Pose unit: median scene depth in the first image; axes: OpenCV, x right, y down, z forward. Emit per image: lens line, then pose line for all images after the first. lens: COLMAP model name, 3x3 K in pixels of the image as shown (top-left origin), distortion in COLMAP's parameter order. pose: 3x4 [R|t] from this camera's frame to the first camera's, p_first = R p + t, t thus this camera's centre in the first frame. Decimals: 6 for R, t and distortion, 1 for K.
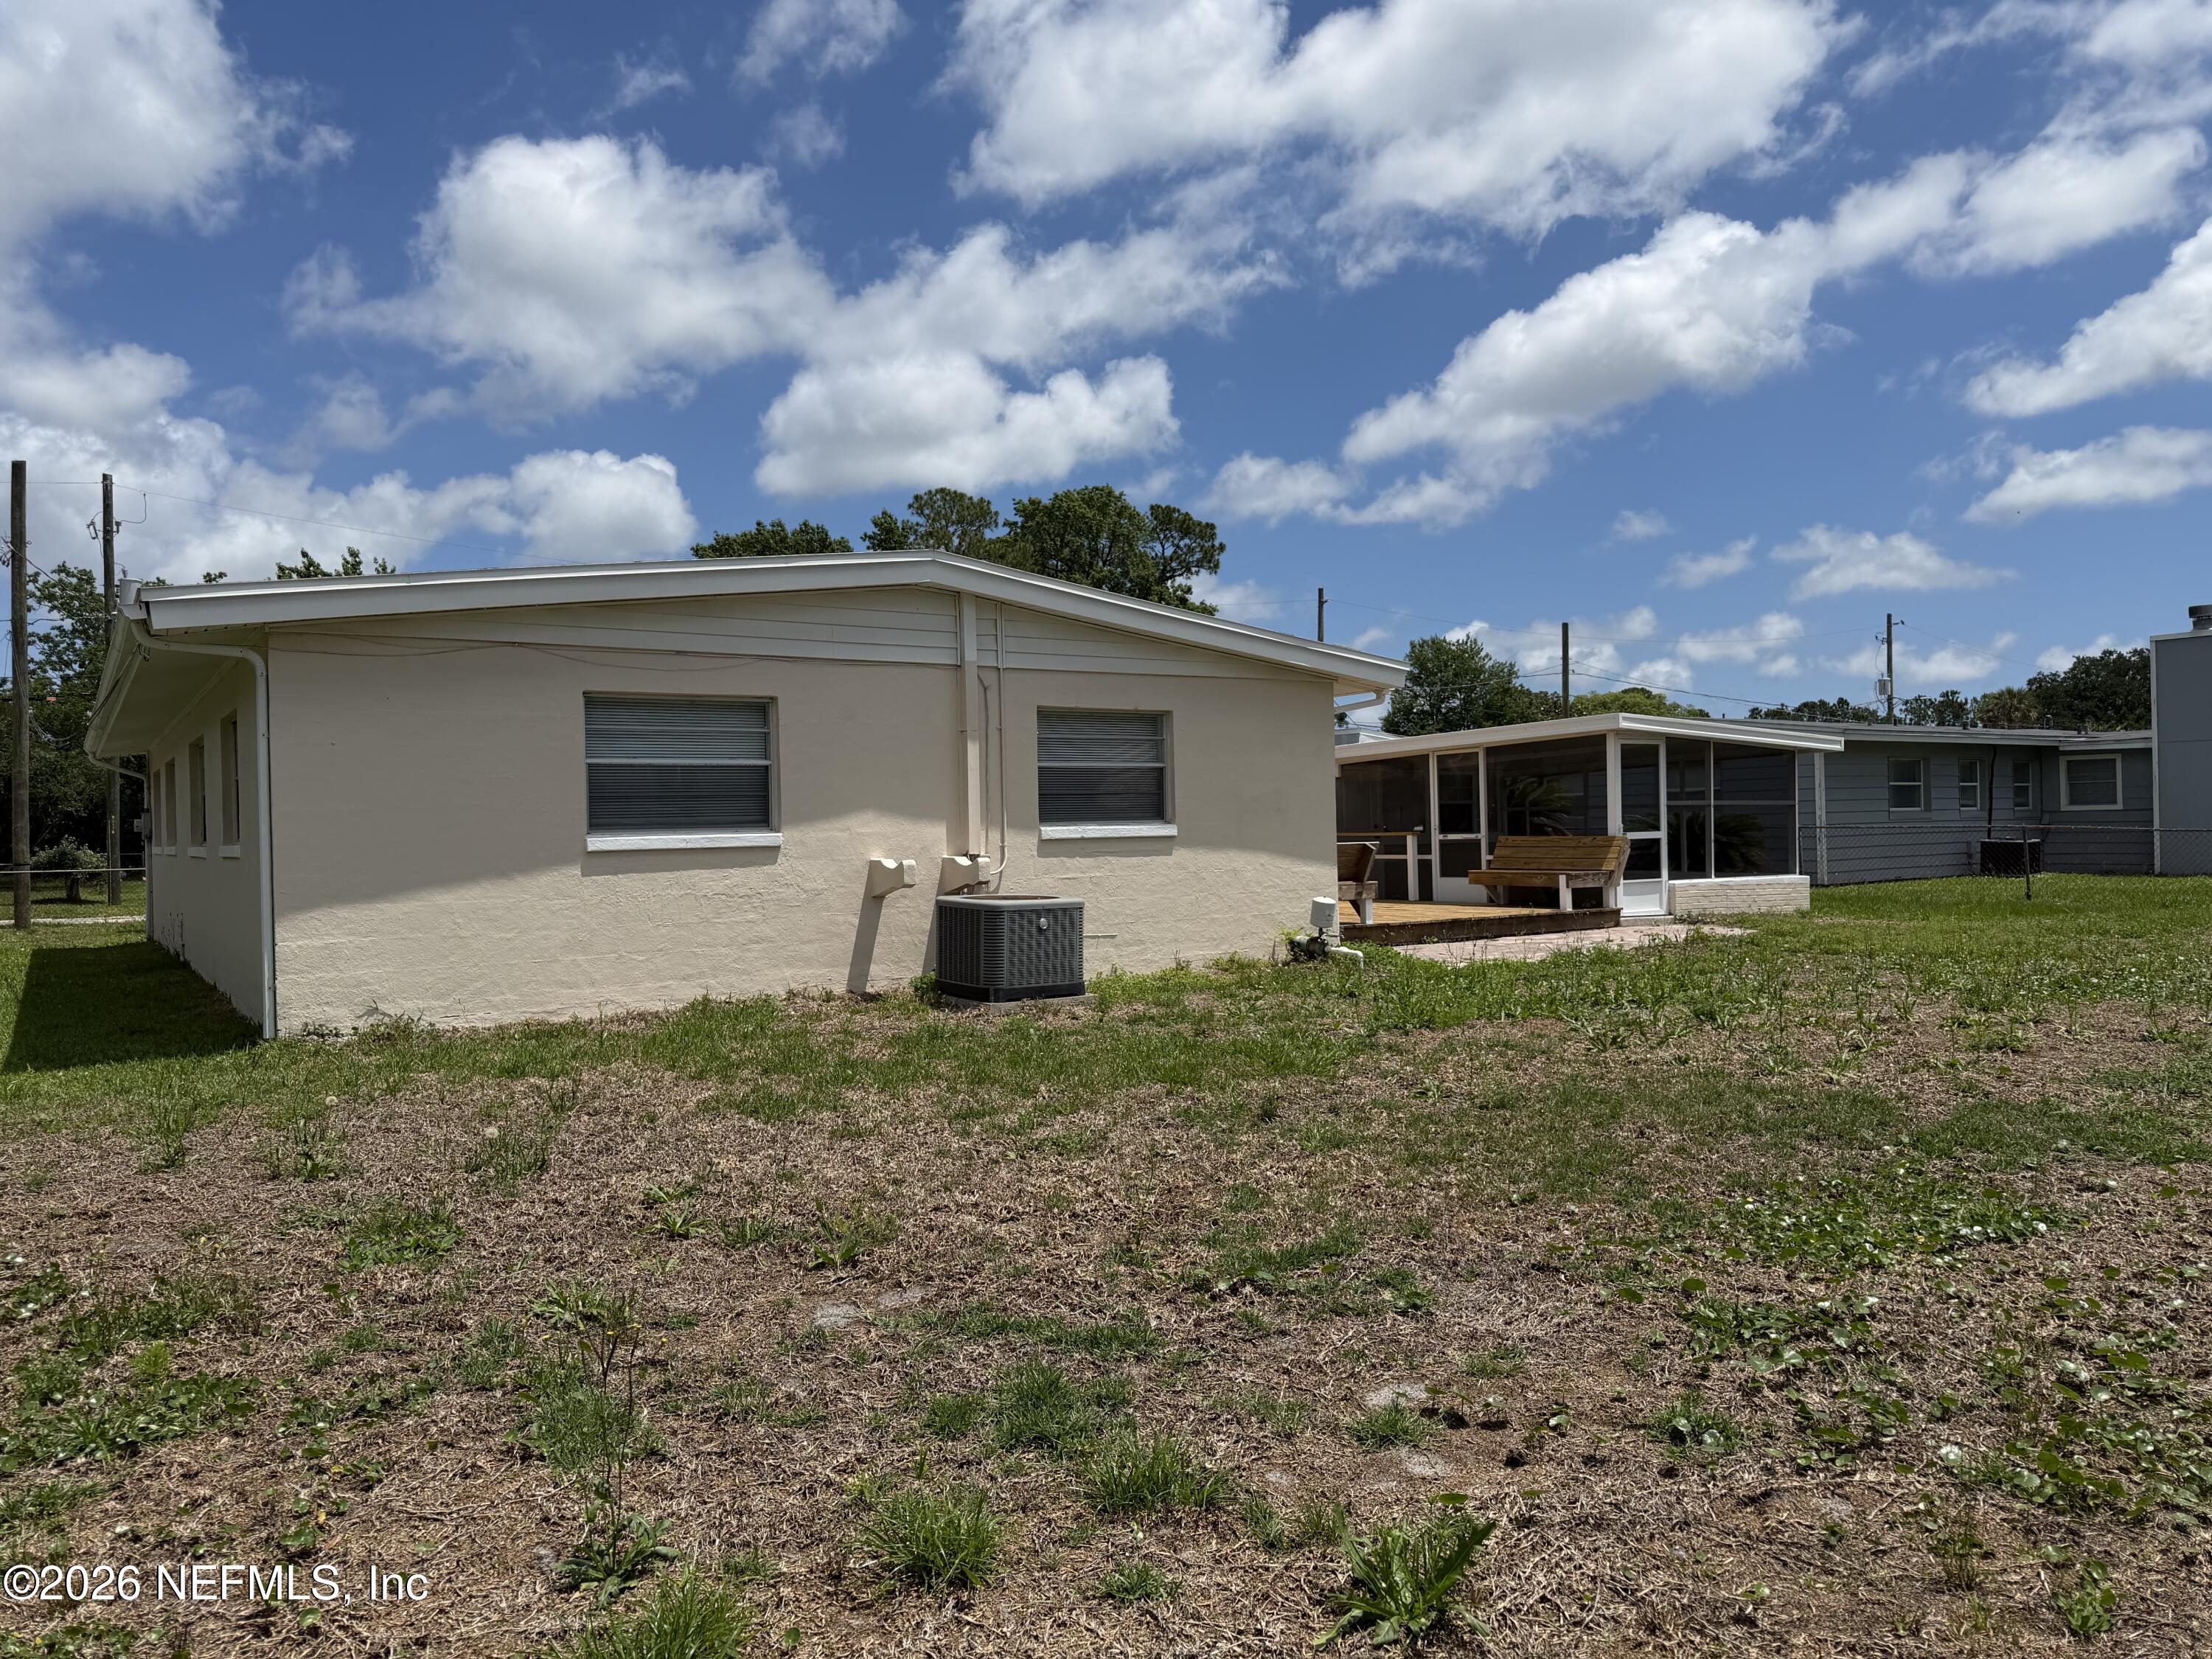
lens RADIAL K [[1562.6, 0, 1105.8], [0, 1562.6, 827.8], [0, 0, 1]] dist [0.022001, -0.027804]
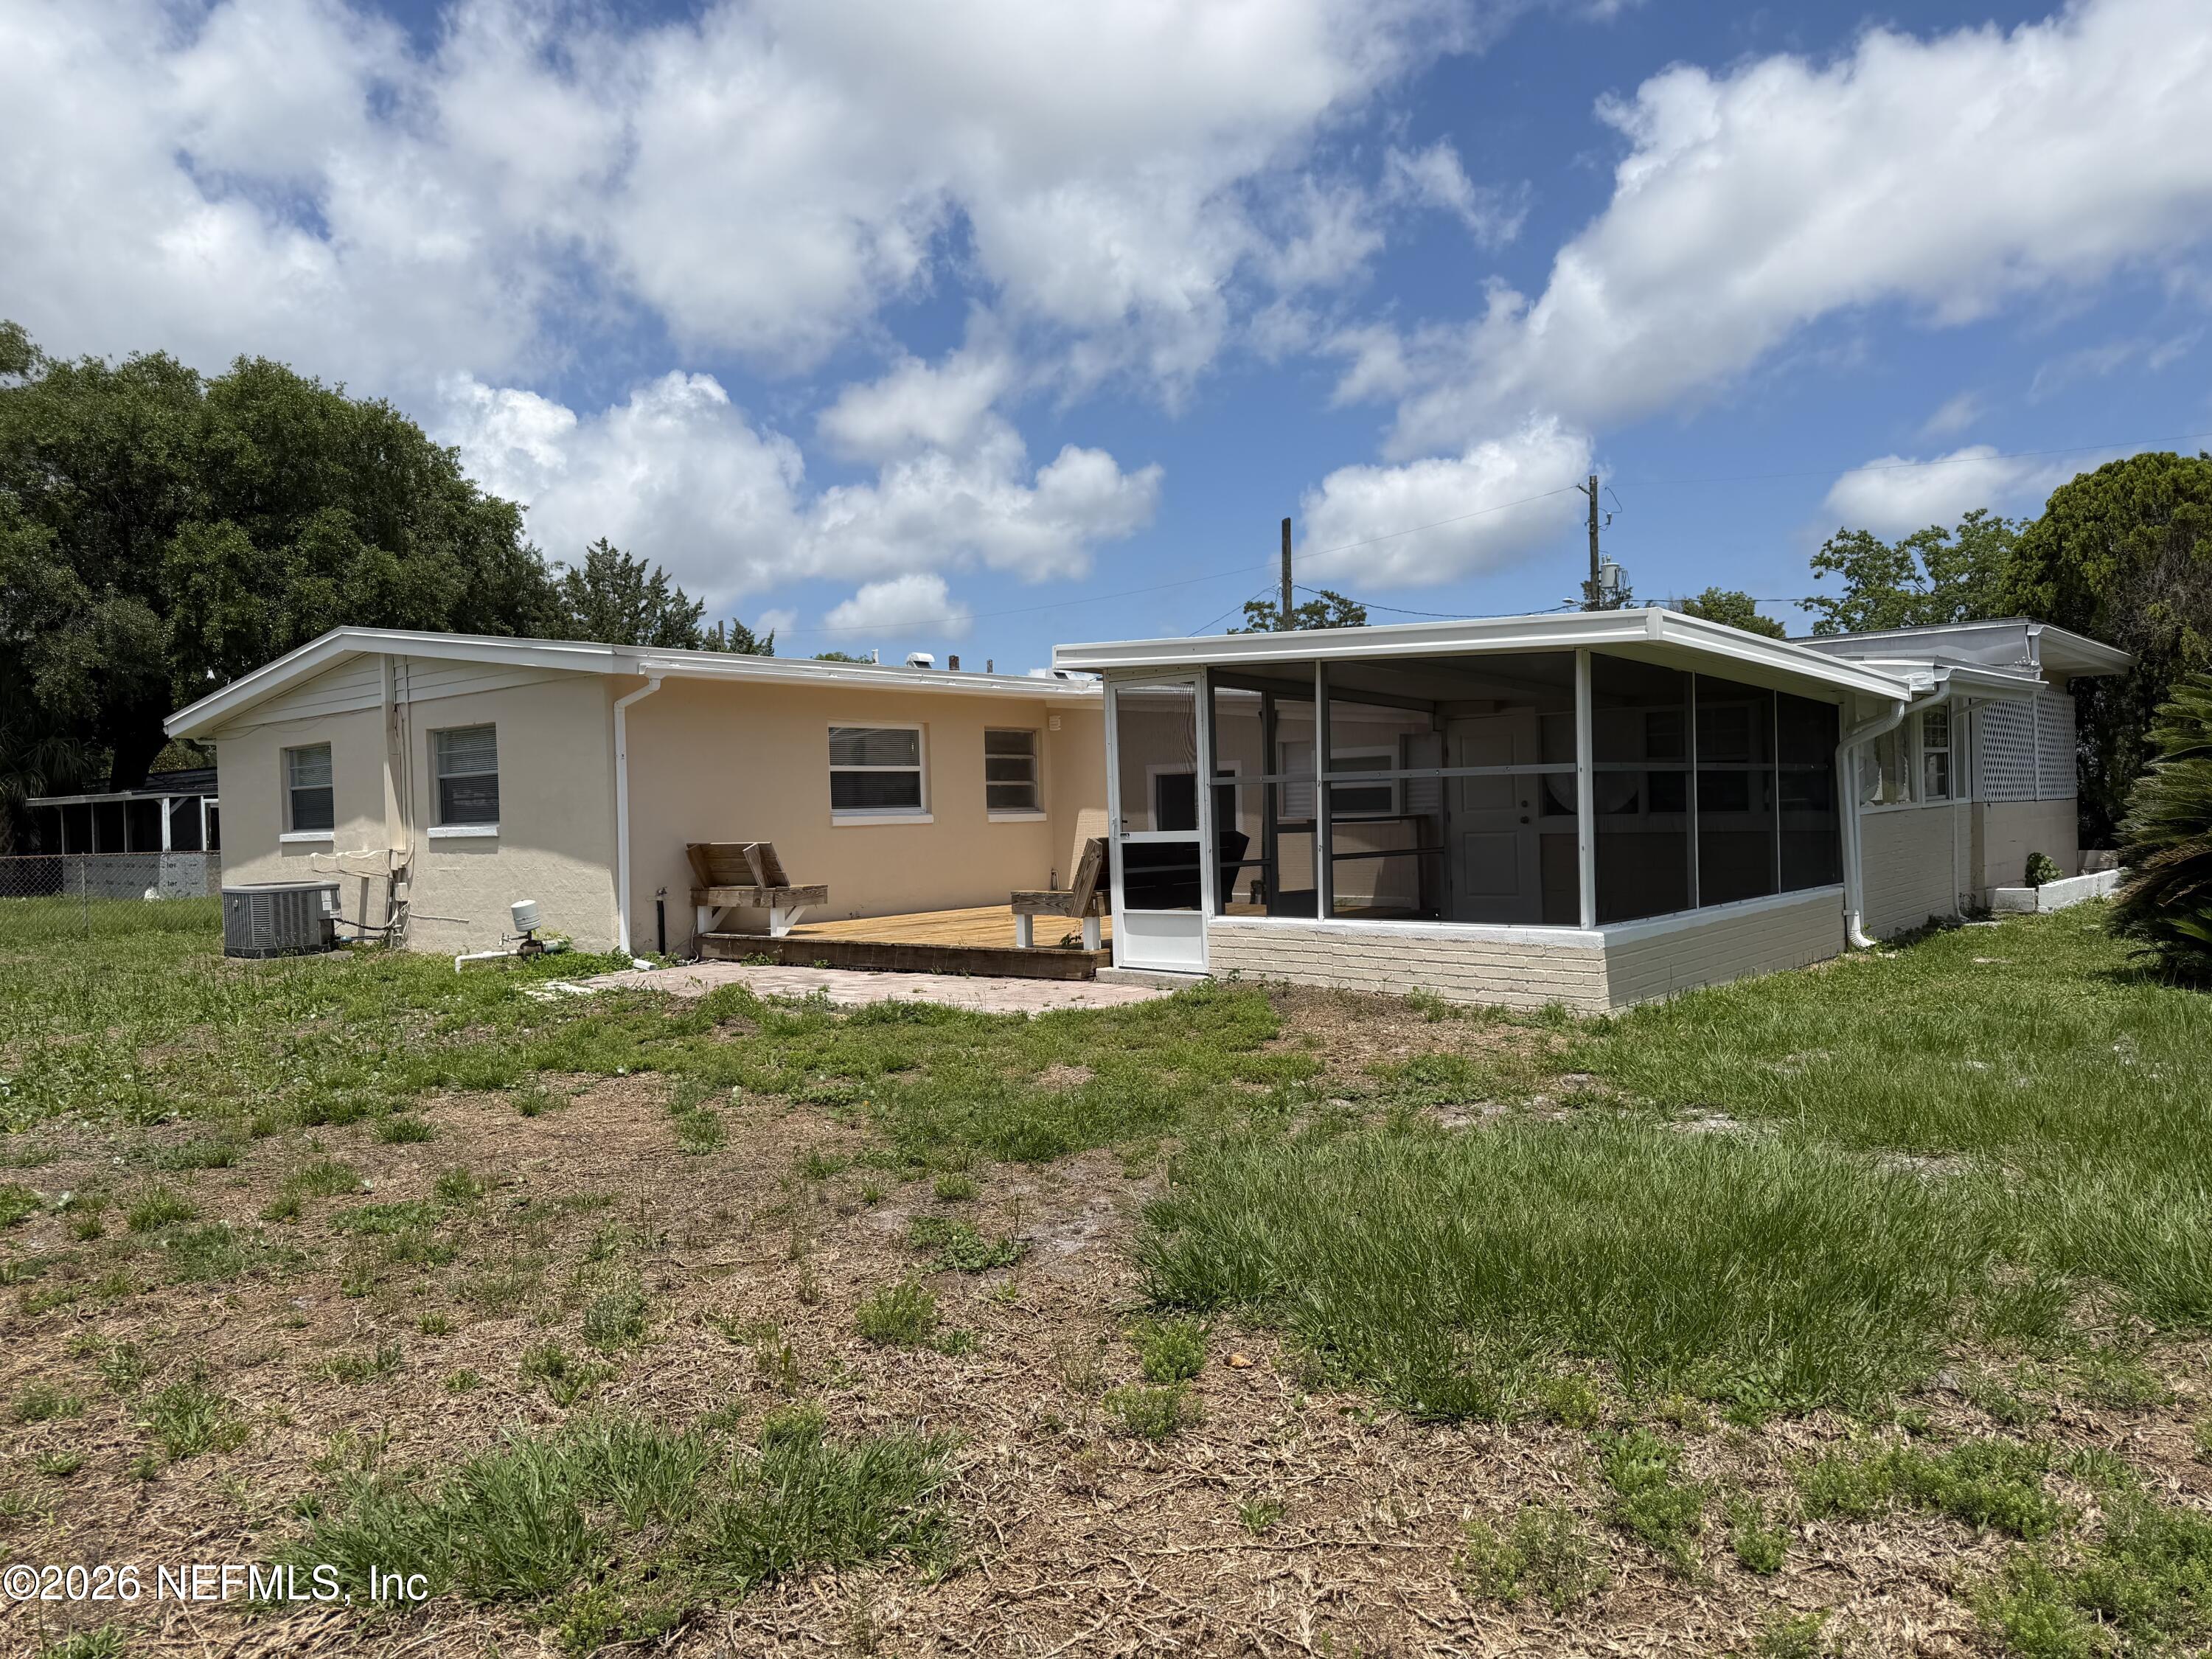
lens RADIAL K [[1562.6, 0, 1105.5], [0, 1562.6, 836.6], [0, 0, 1]] dist [0.022001, -0.027804]
pose [[0.281325, 0.022056, -0.959359, 1.092890], [0.021216, 0.999348, 0.029197, -0.015715], [0.959378, -0.028568, 0.280674, 0.975200]]
